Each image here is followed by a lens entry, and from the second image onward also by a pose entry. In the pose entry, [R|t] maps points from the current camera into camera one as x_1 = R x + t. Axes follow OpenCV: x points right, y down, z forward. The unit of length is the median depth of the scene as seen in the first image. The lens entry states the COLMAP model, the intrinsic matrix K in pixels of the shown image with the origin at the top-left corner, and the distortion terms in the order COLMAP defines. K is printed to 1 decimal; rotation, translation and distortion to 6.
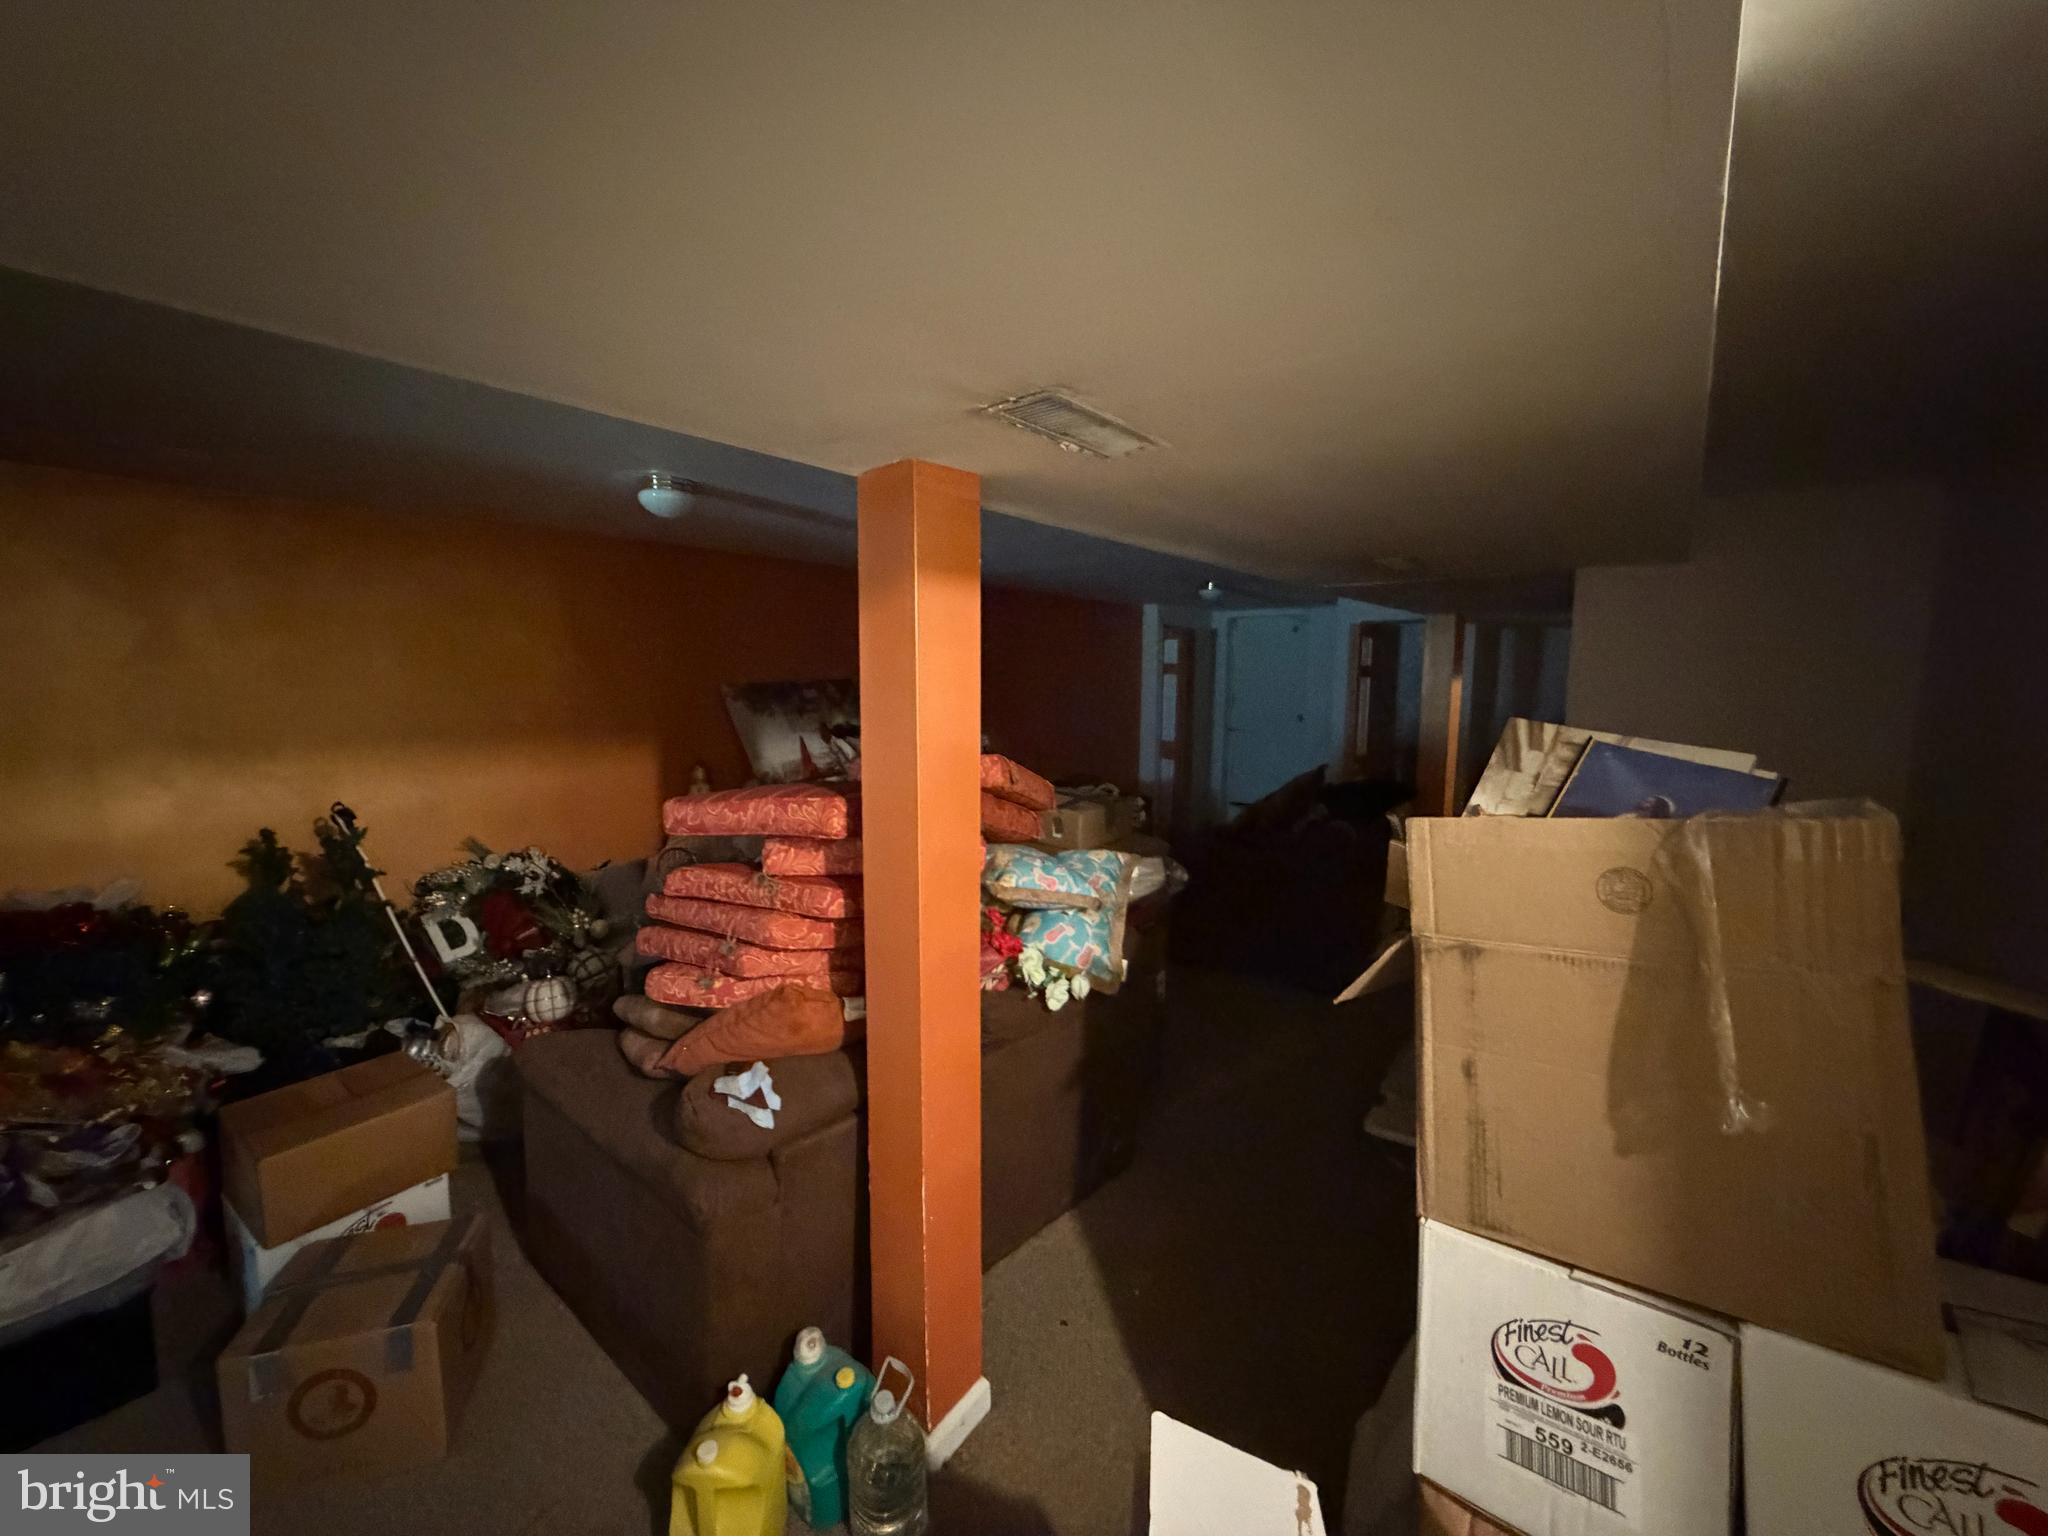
lens RADIAL K [[820.3, 0, 1021.0], [0, 820.3, 773.4], [0, 0, 1]] dist [0.003089, 0.000078]
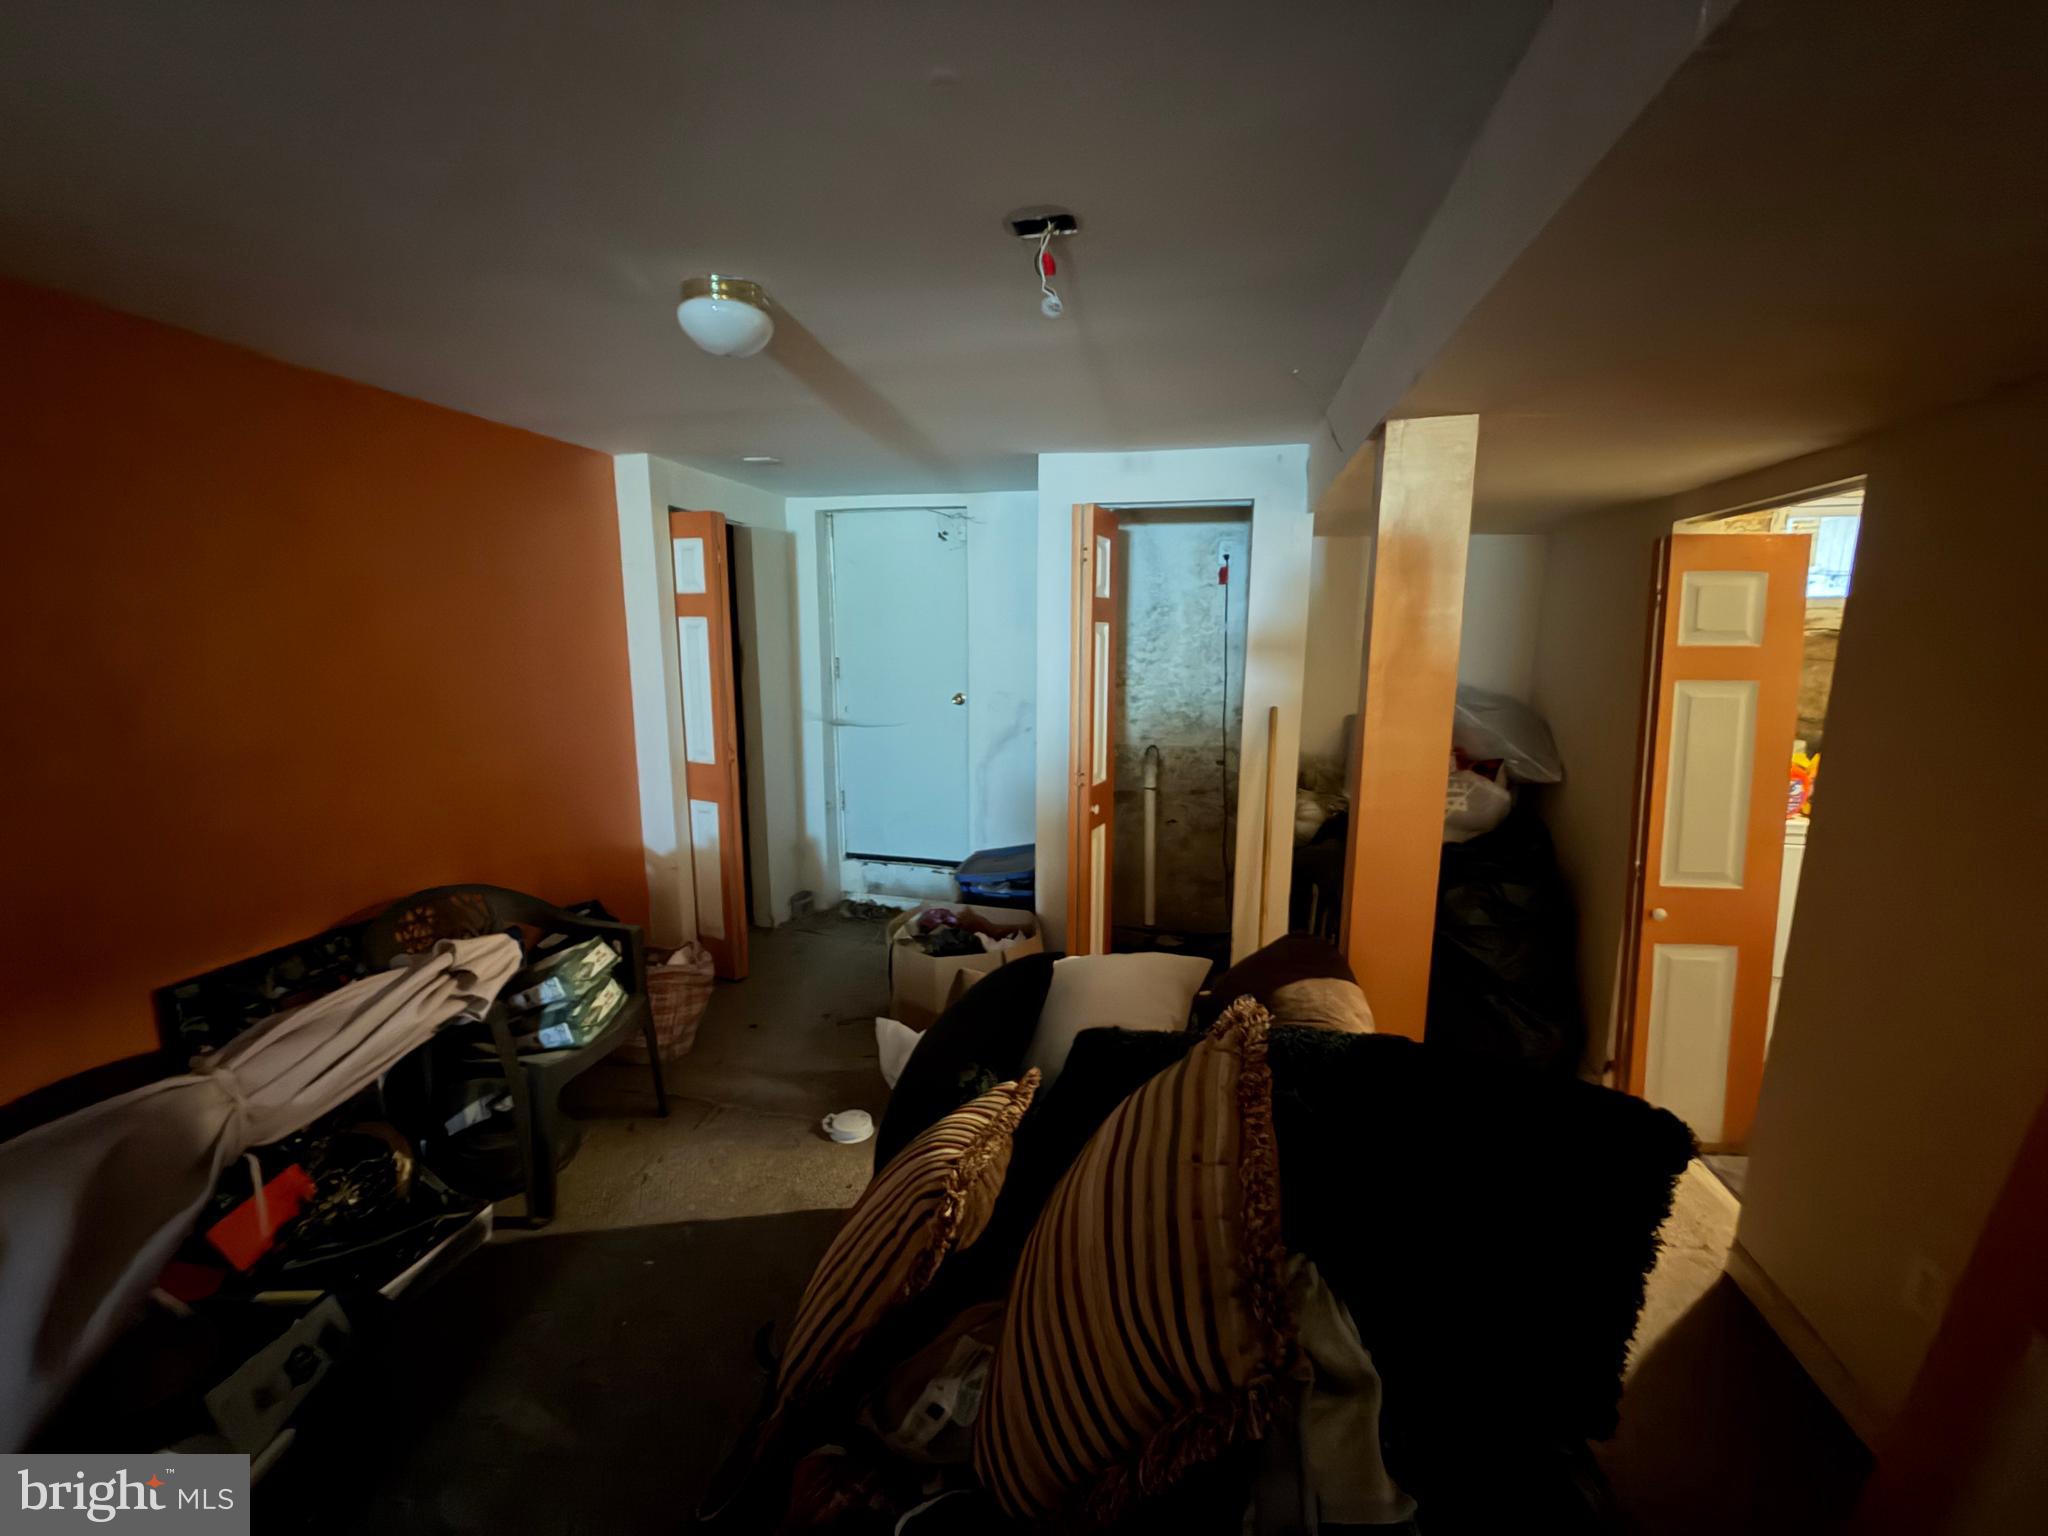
lens RADIAL K [[820.3, 0, 1028.7], [0, 820.3, 764.5], [0, 0, 1]] dist [0.003089, 0.000078]
pose [[0.890971, -0.076759, 0.447526, 0.137935], [0.059361, 0.996839, 0.052796, -0.052960], [-0.450164, -0.020474, 0.892711, 0.508997]]
